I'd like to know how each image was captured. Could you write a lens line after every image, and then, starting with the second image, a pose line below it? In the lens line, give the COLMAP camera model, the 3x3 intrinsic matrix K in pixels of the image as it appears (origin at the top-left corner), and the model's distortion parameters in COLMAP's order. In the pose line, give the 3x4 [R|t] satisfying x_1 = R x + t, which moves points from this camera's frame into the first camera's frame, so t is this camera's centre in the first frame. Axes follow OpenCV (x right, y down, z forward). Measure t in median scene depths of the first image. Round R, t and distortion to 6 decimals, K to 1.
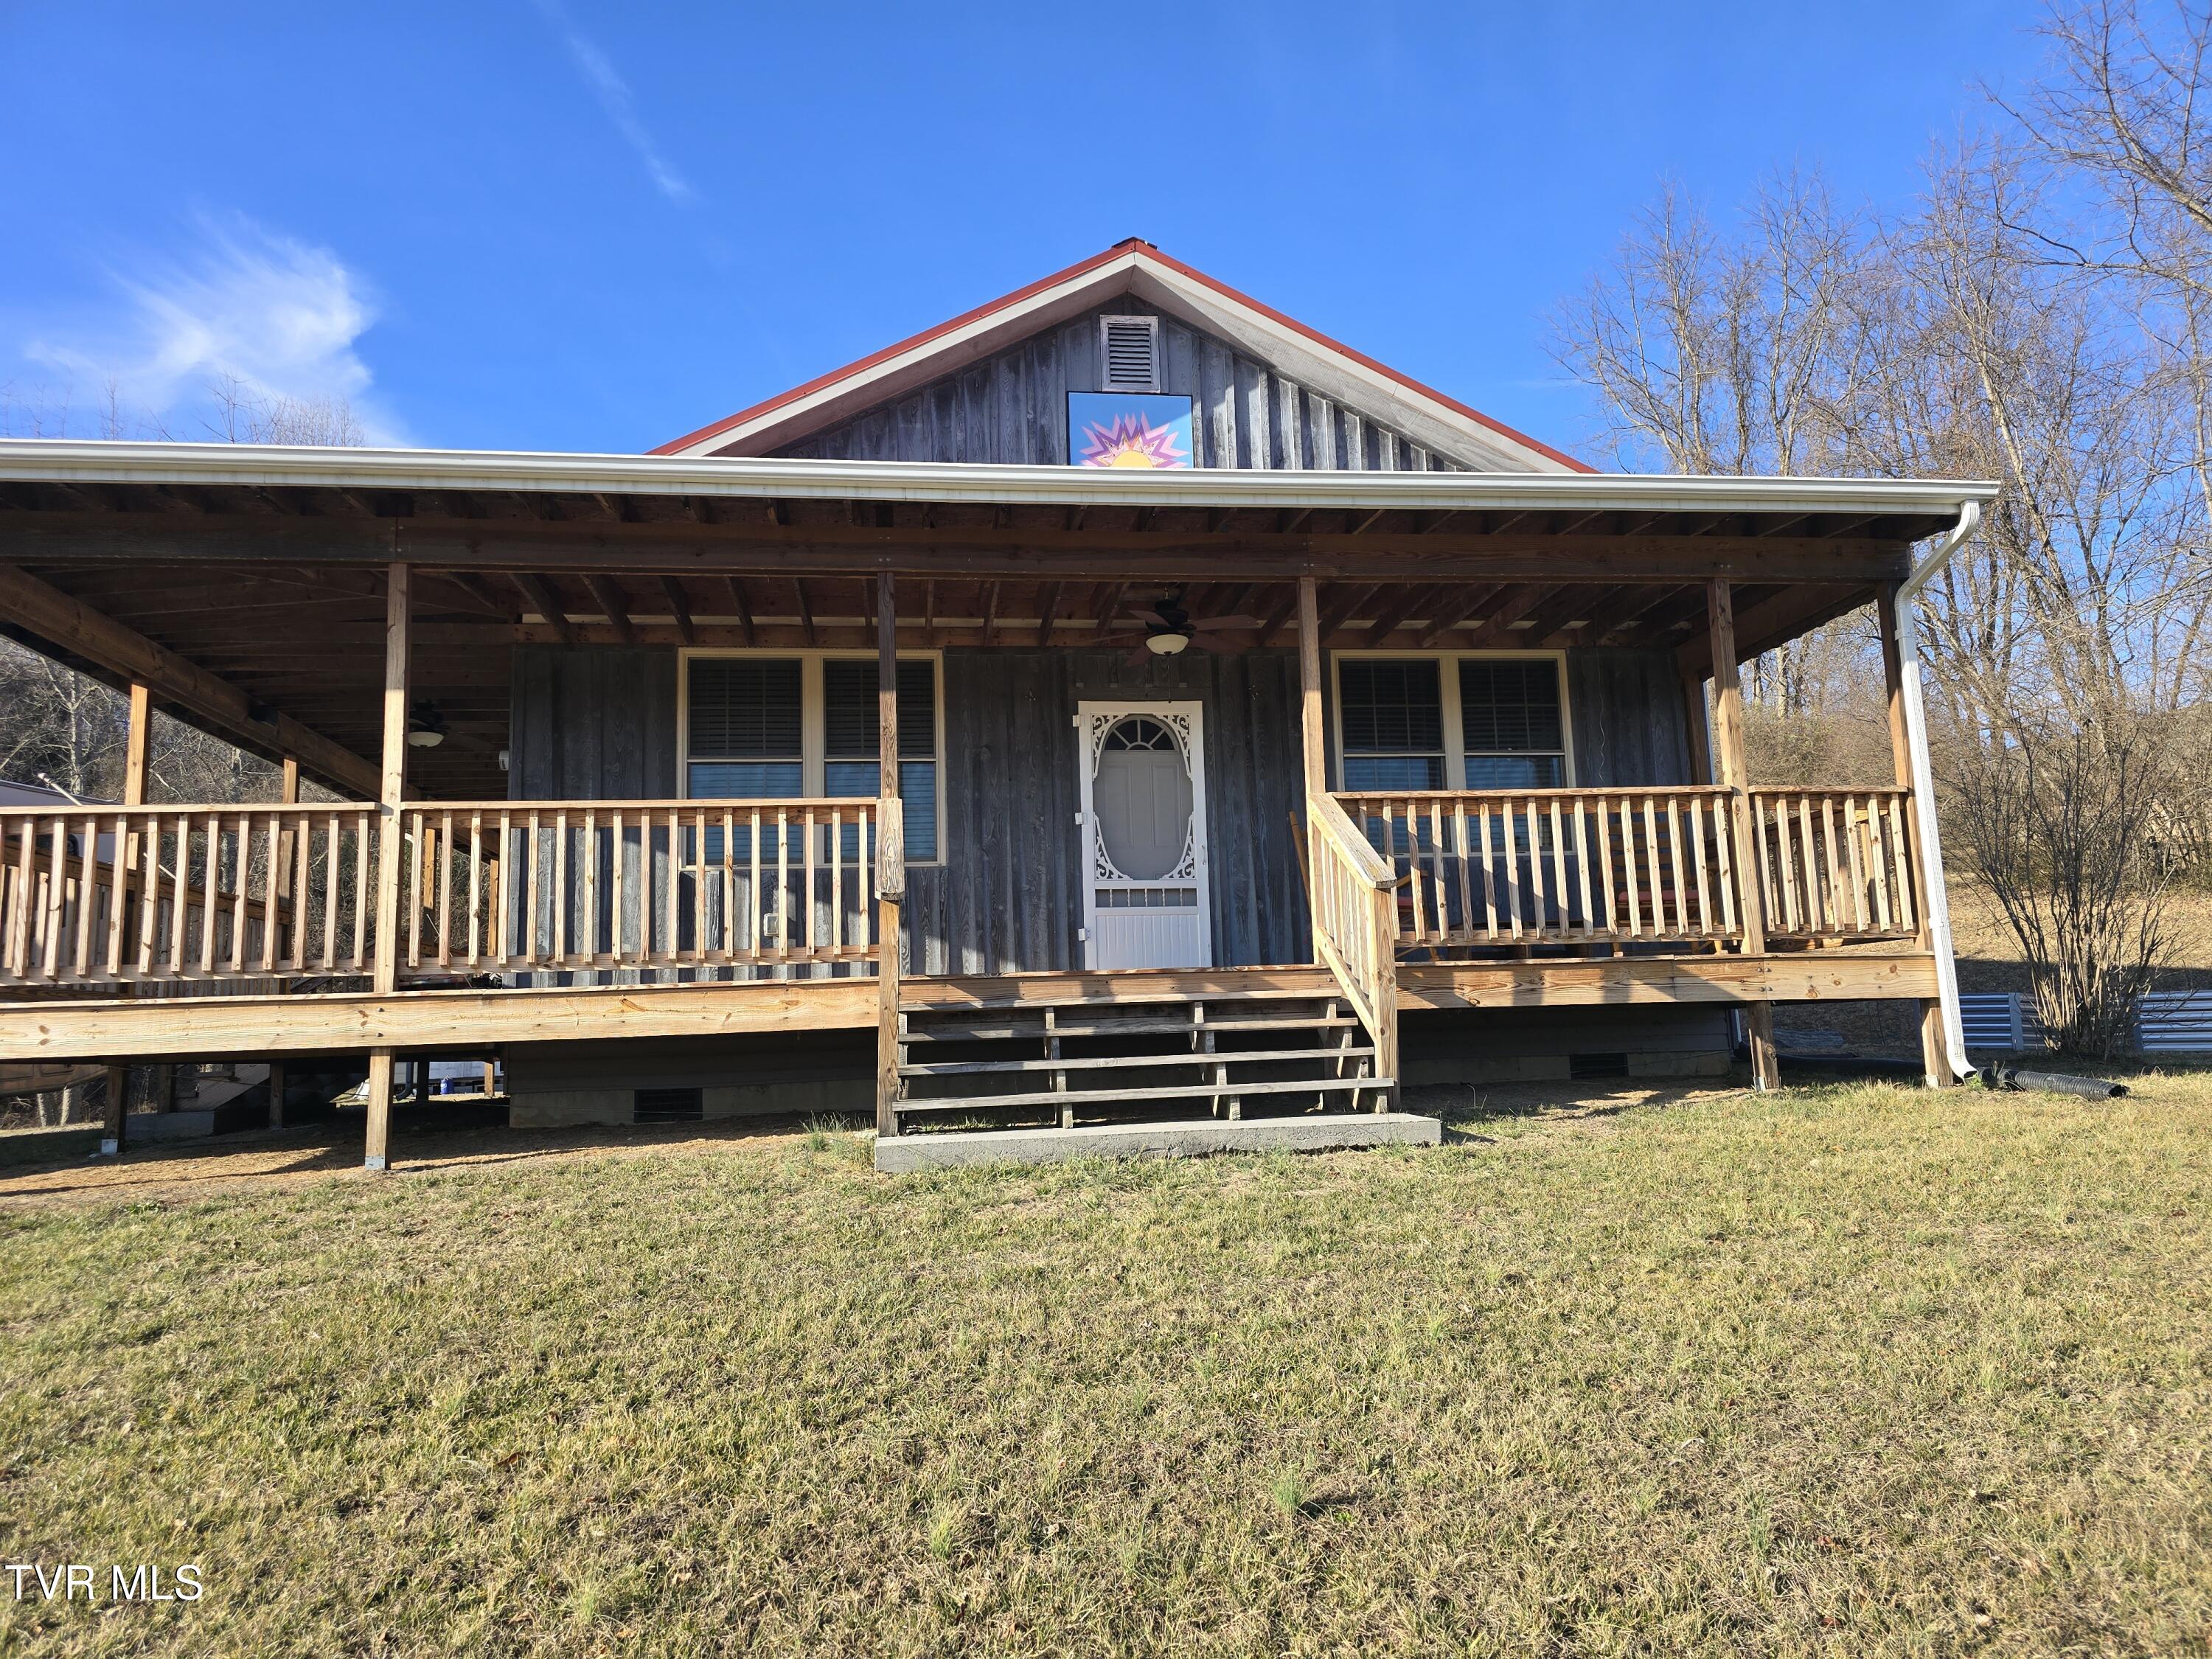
lens RADIAL K [[1464.0, 0, 1100.9], [0, 1464.0, 835.6], [0, 0, 1]] dist [0.154079, -0.242864]
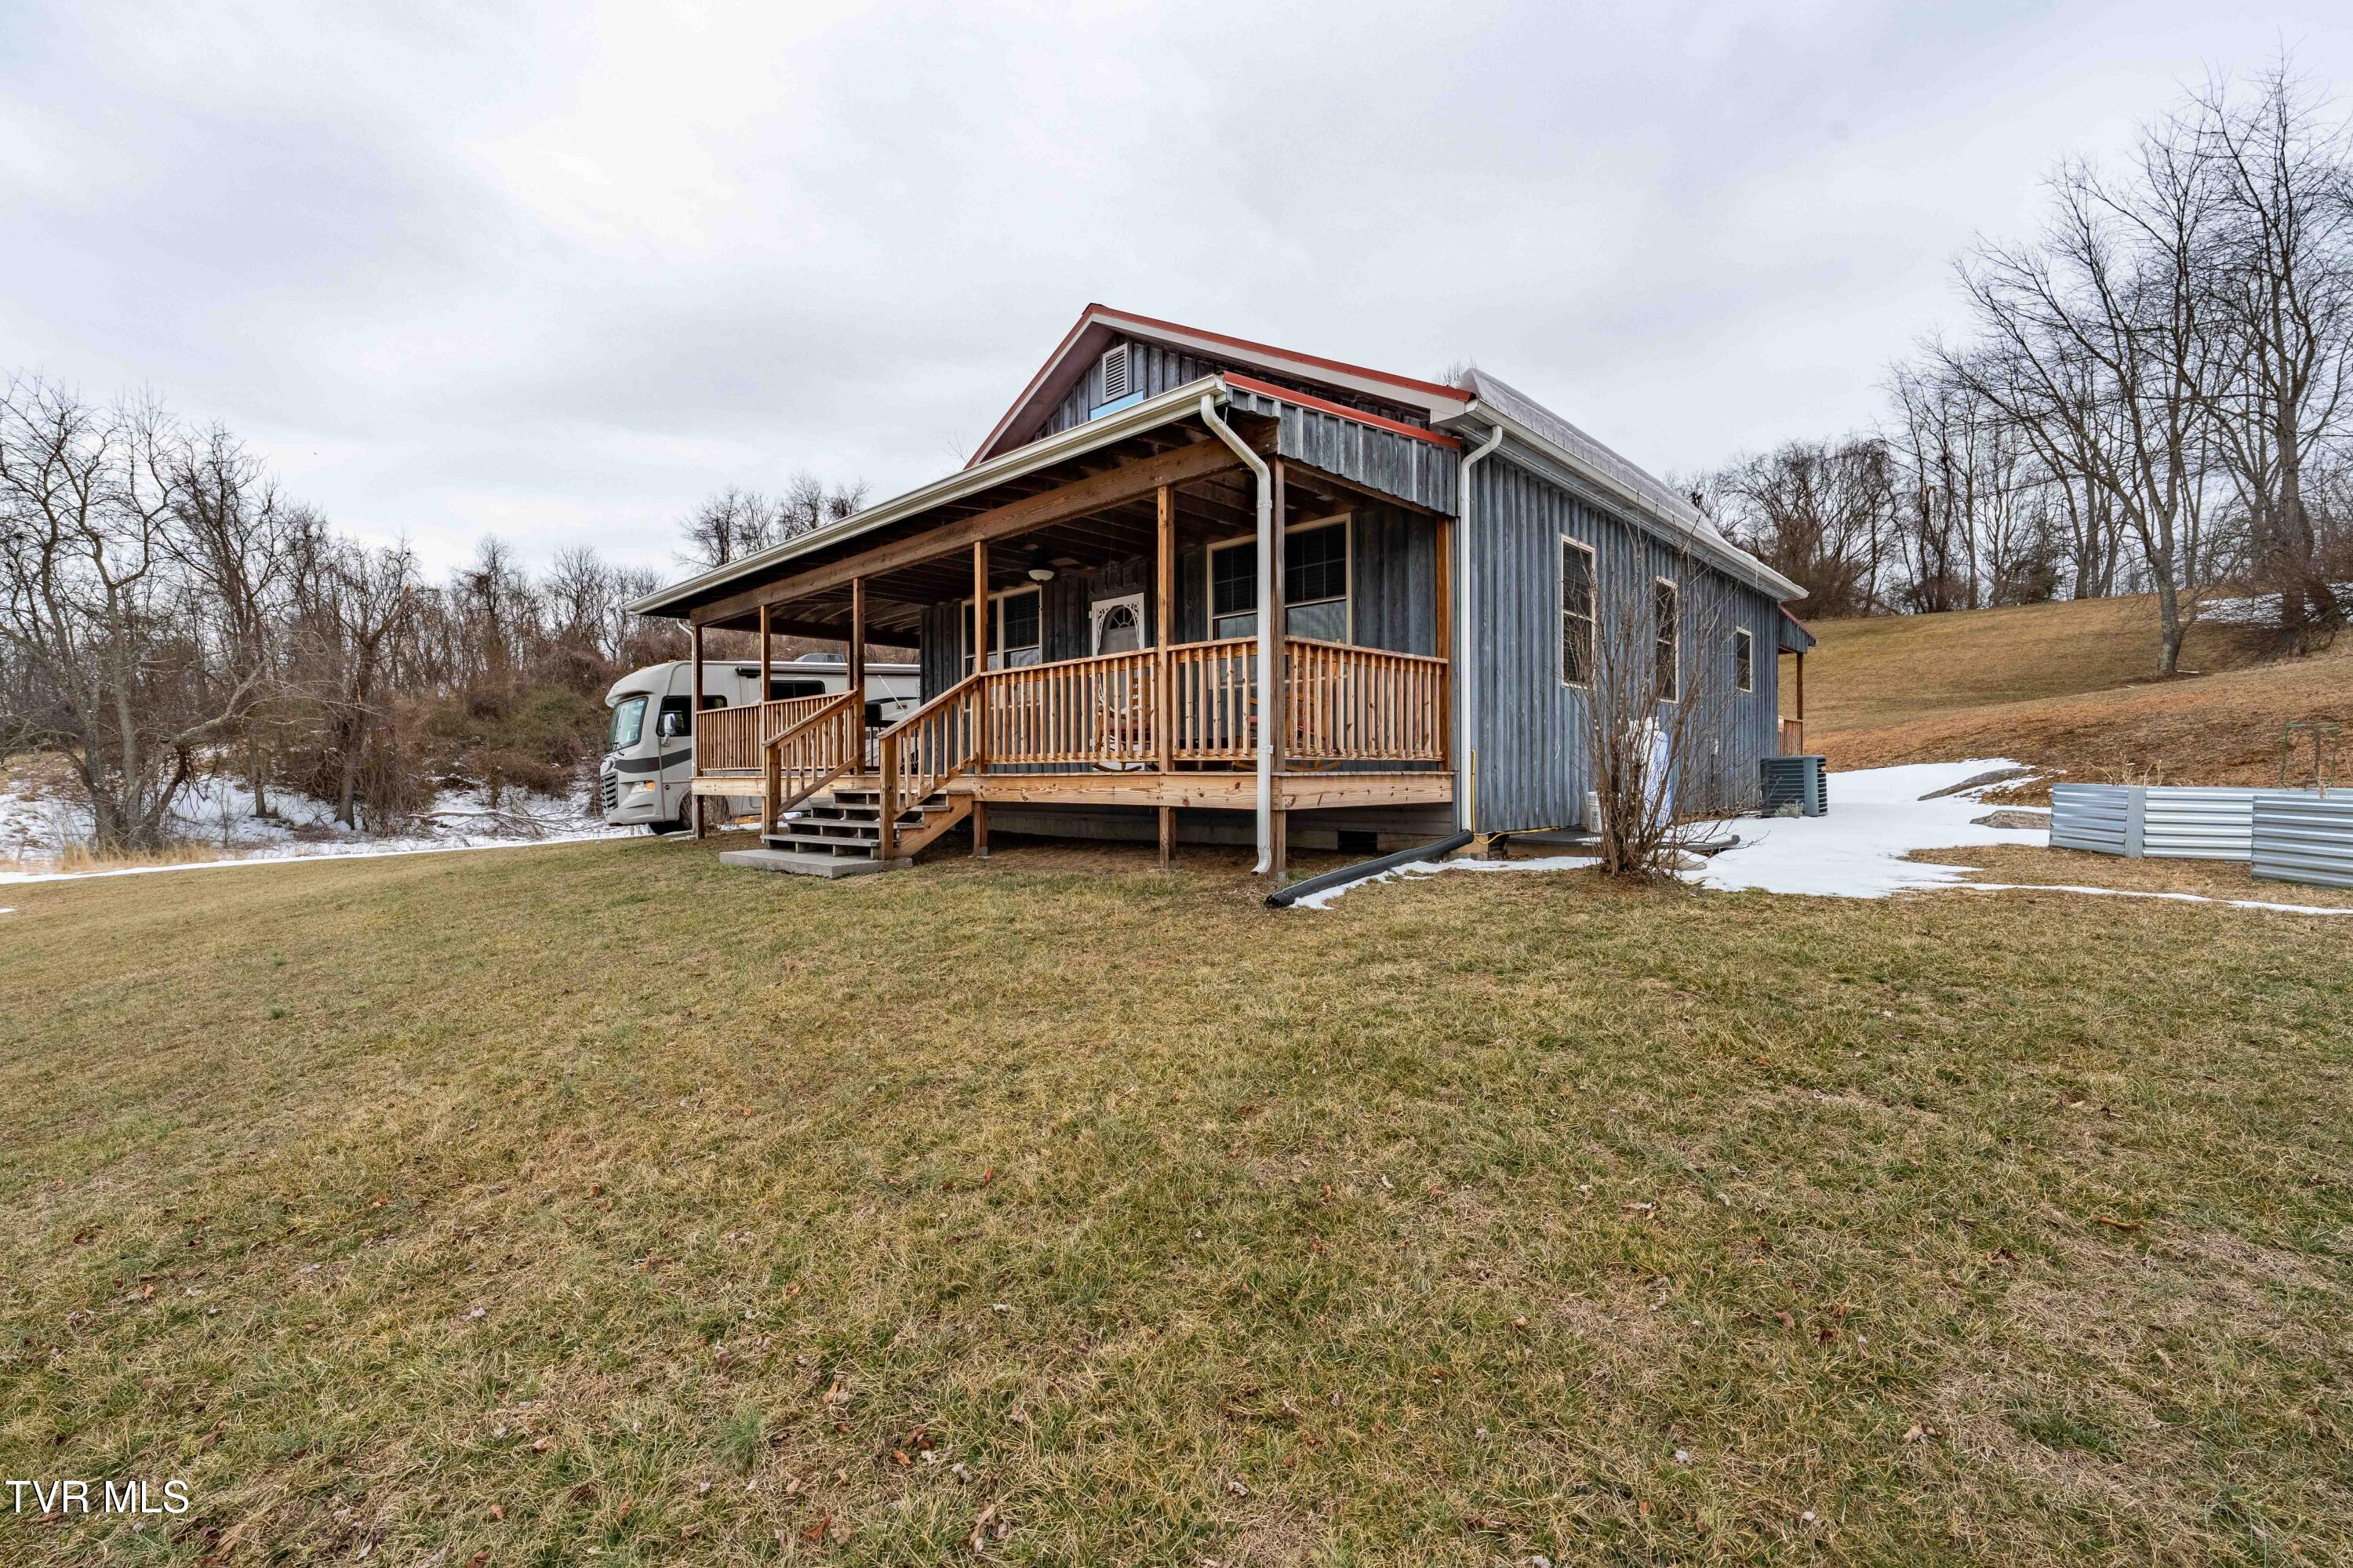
lens RADIAL K [[958.7, 0, 1166.2], [0, 958.7, 771.7], [0, 0, 1]] dist [-0.000180, 0.000091]
pose [[0.618876, 0.027275, -0.785015, 0.927006], [0.098787, 0.988759, 0.112234, -0.015509], [0.779252, -0.147009, 0.609225, 0.382443]]
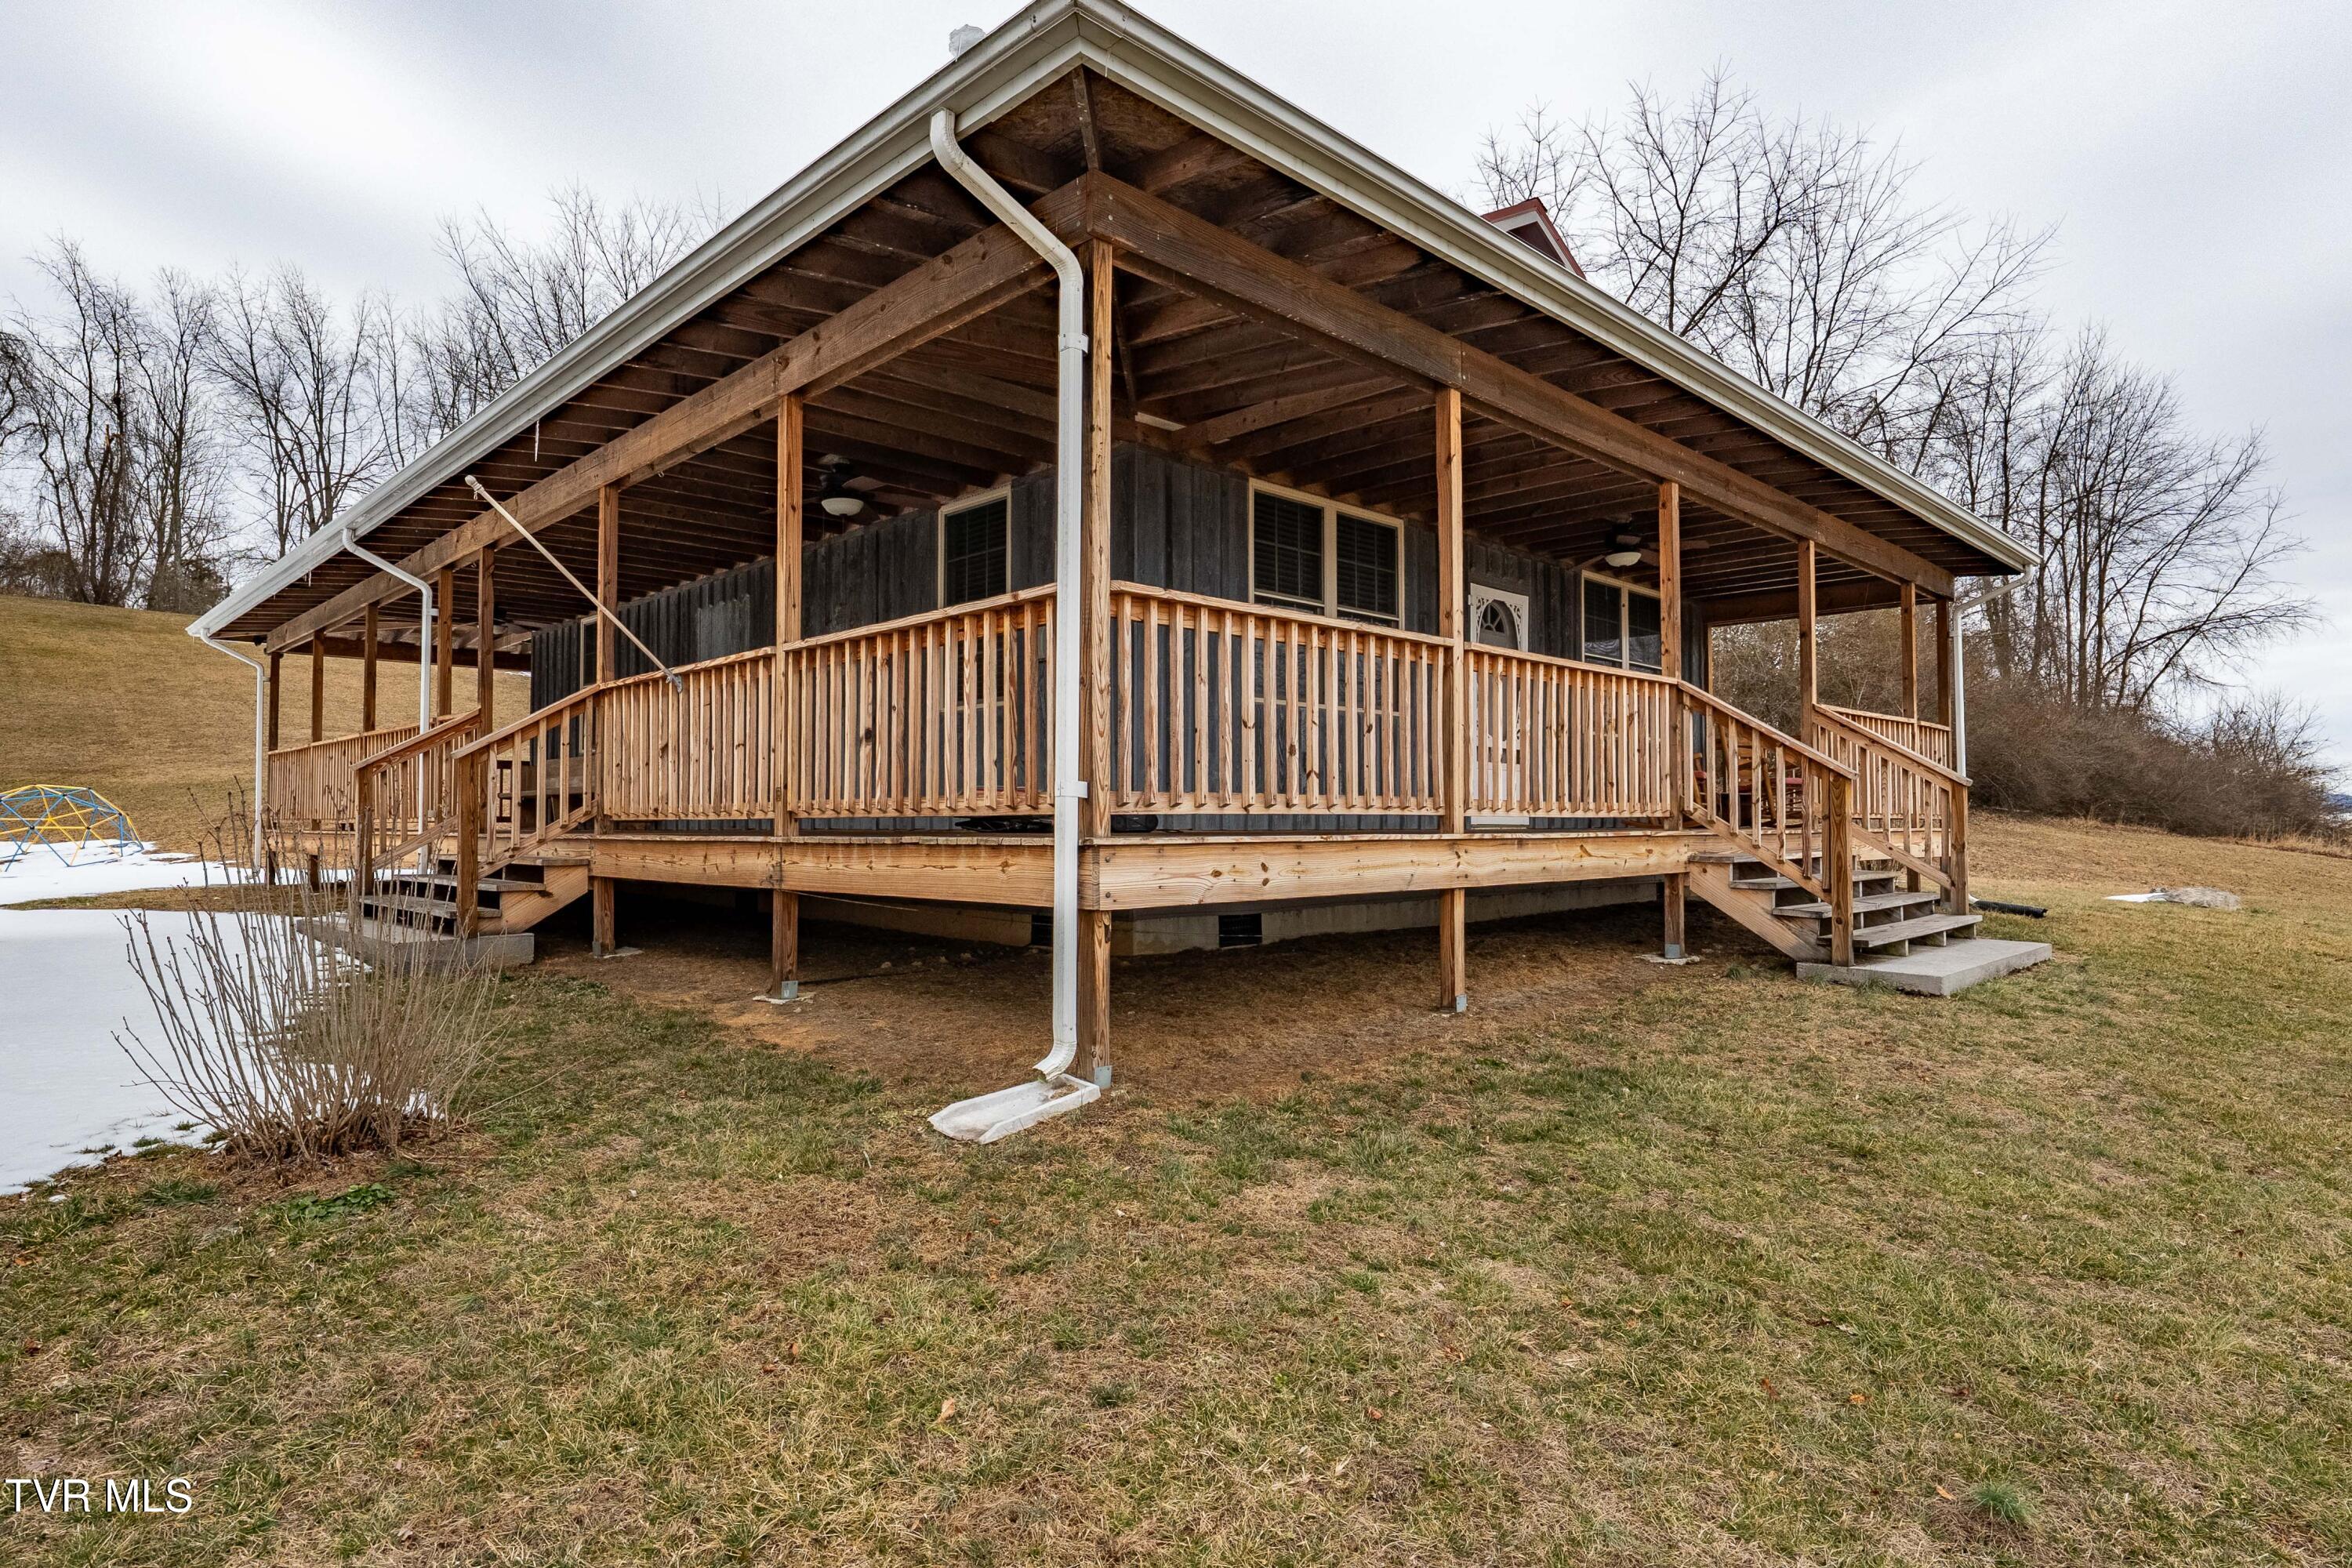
lens RADIAL K [[1285.5, 0, 1176.0], [0, 1285.5, 784.0], [0, 0, 1]] dist [-0.001617, 0.000143]
pose [[0.796720, 0.052501, 0.602064, -0.835904], [-0.111609, 0.991866, 0.061202, 0.030121], [-0.593954, -0.115956, 0.796099, 0.313633]]
